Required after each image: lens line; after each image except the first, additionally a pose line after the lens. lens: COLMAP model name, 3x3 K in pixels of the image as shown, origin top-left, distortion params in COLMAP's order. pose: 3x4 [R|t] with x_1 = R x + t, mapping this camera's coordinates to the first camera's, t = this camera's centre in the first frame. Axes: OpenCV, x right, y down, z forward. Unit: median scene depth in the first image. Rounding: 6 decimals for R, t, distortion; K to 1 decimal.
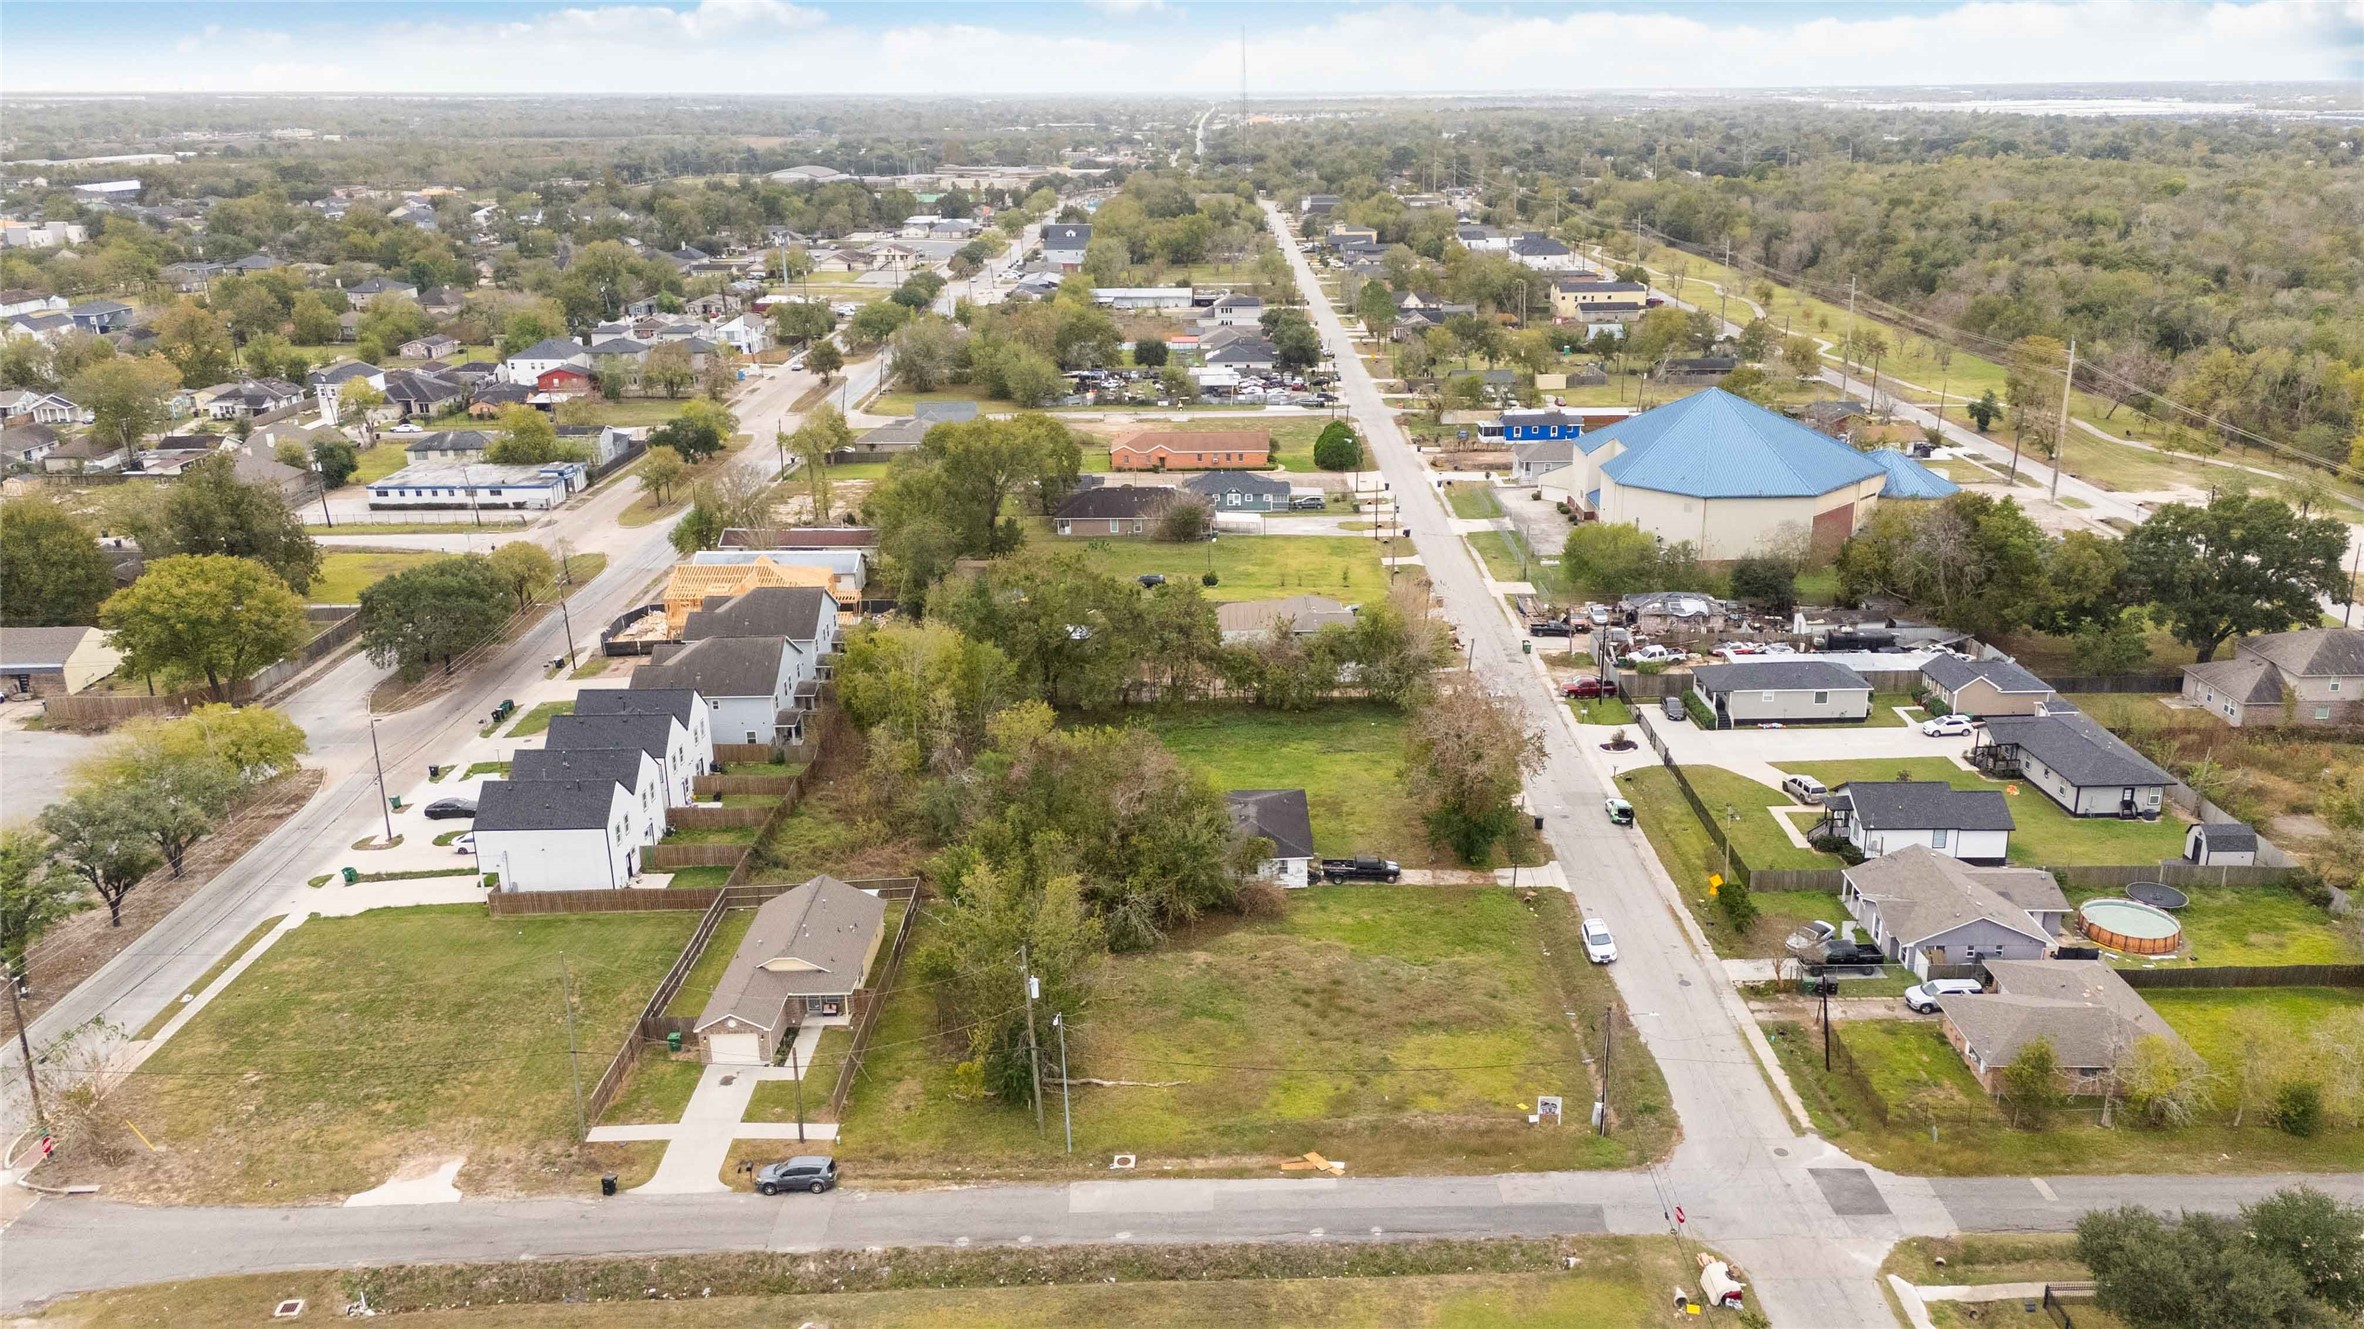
lens RADIAL K [[1732.4, 0, 1238.7], [0, 1732.4, 616.9], [0, 0, 1]] dist [0.089687, -0.102330]
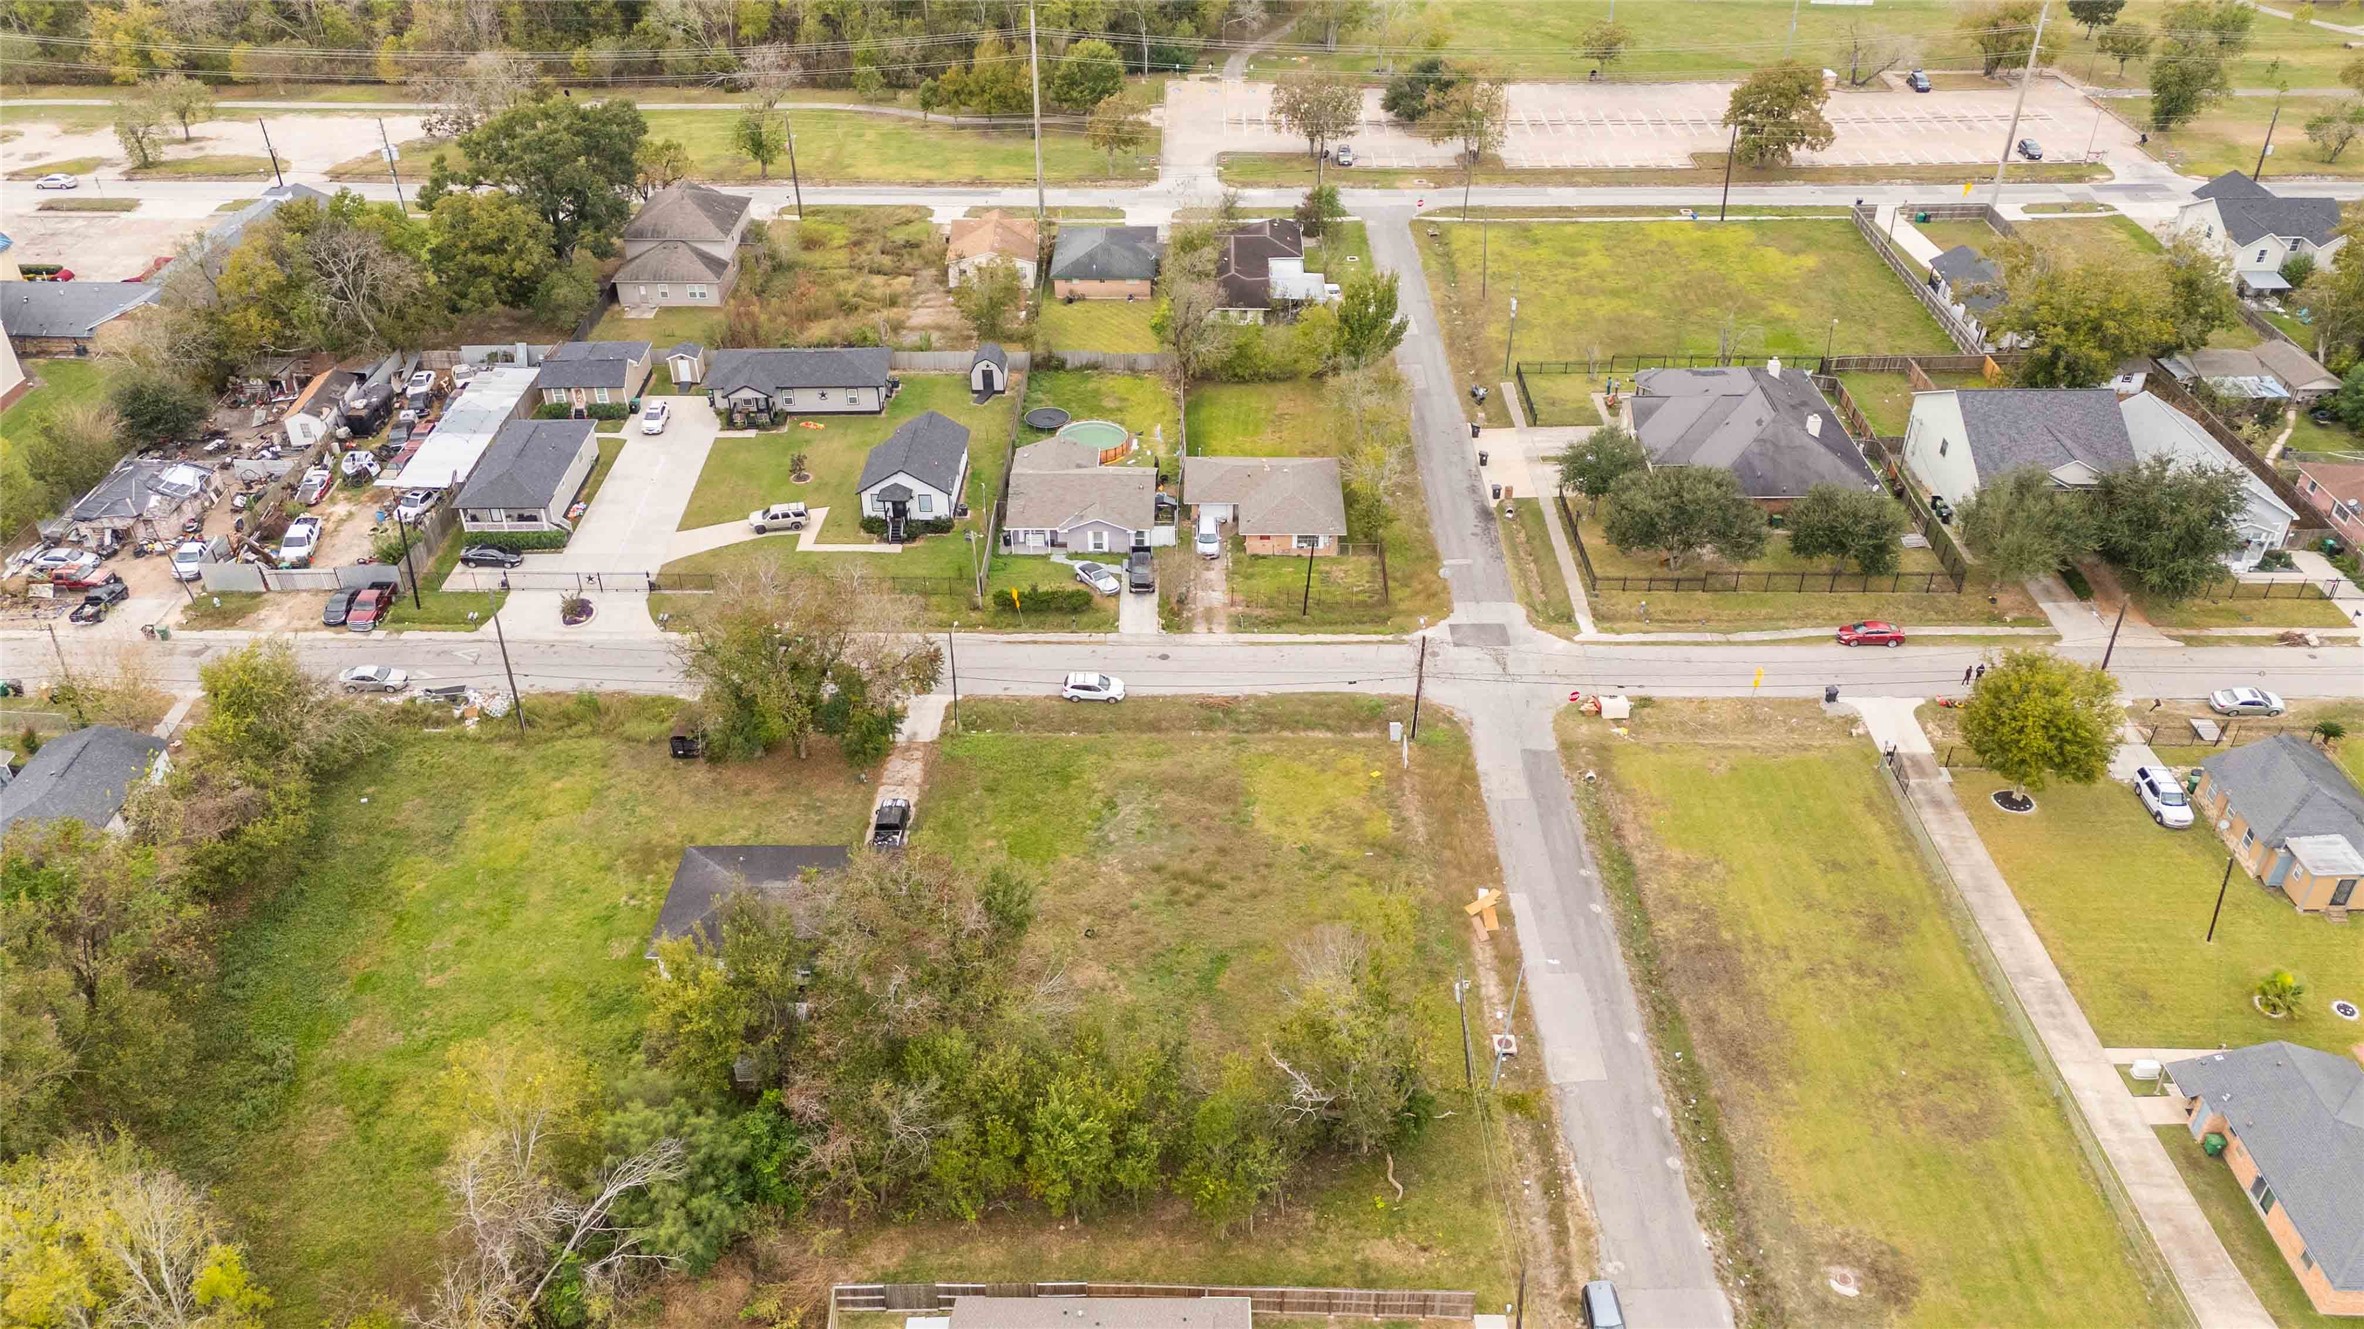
lens RADIAL K [[1724.3, 0, 1191.7], [0, 1724.3, 670.5], [0, 0, 1]] dist [0.090255, -0.097310]
pose [[0.020028, -0.560965, 0.827597, -0.647384], [0.290905, 0.795219, 0.531978, -0.353977], [-0.956542, 0.230098, 0.179115, 0.828860]]
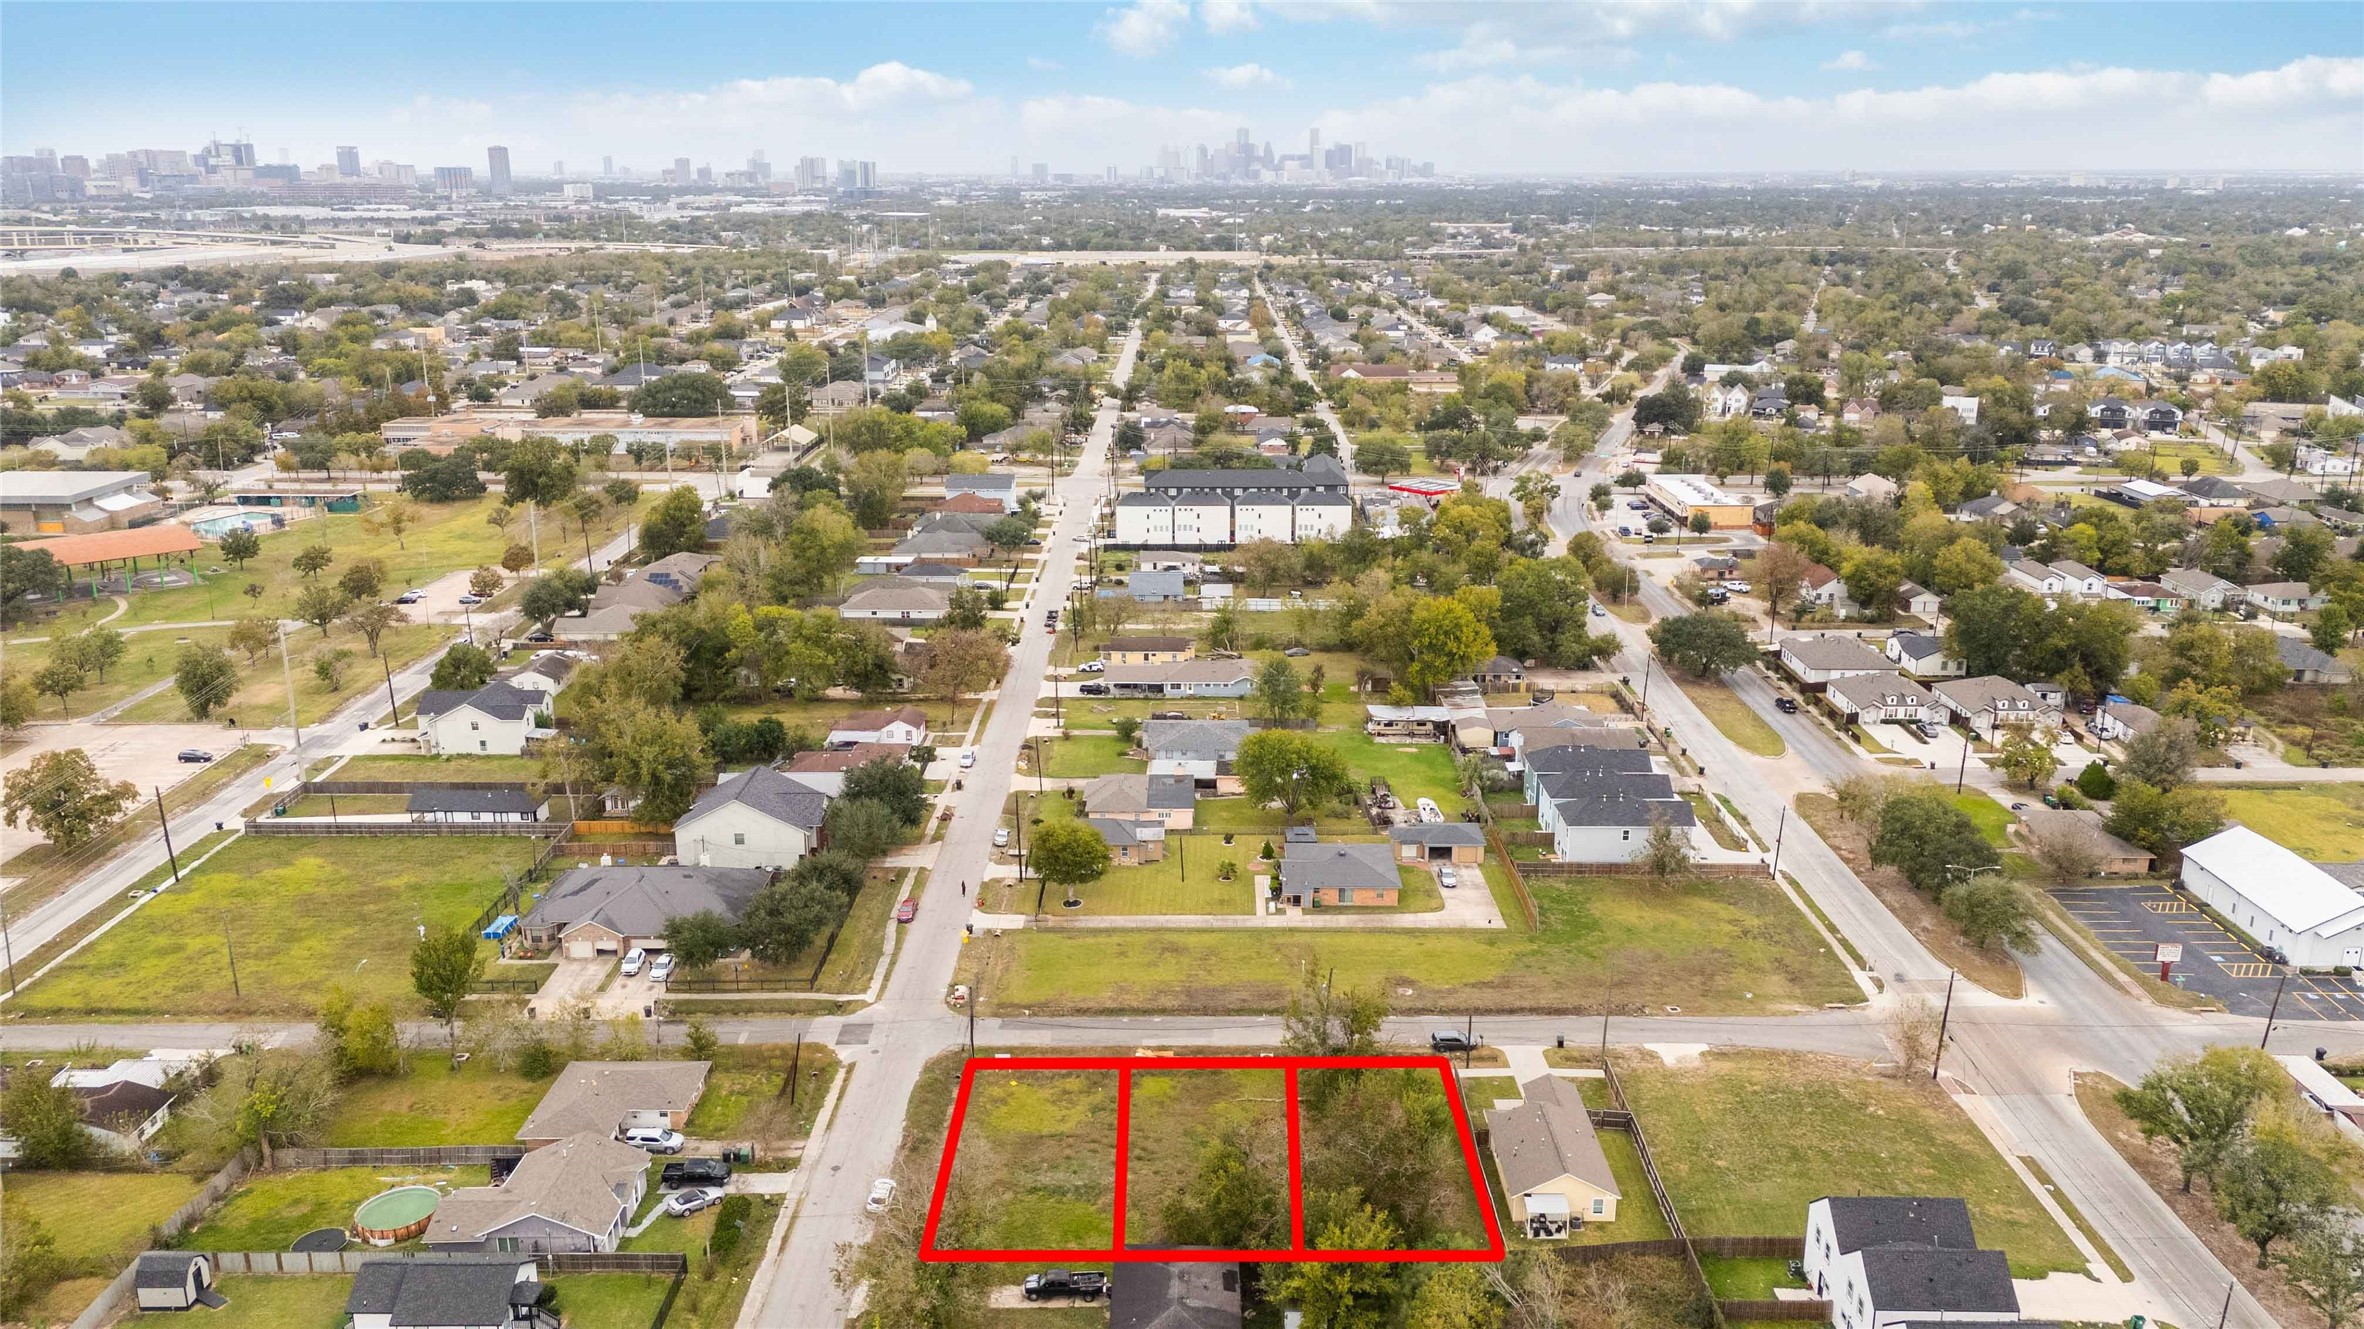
lens RADIAL K [[1724.3, 0, 1191.7], [0, 1724.3, 670.5], [0, 0, 1]] dist [0.090255, -0.097310]
pose [[-0.999875, 0.001424, 0.015717, -0.017813], [0.009769, 0.838001, 0.545582, -0.788932], [-0.012394, 0.545667, -0.837910, 1.913931]]
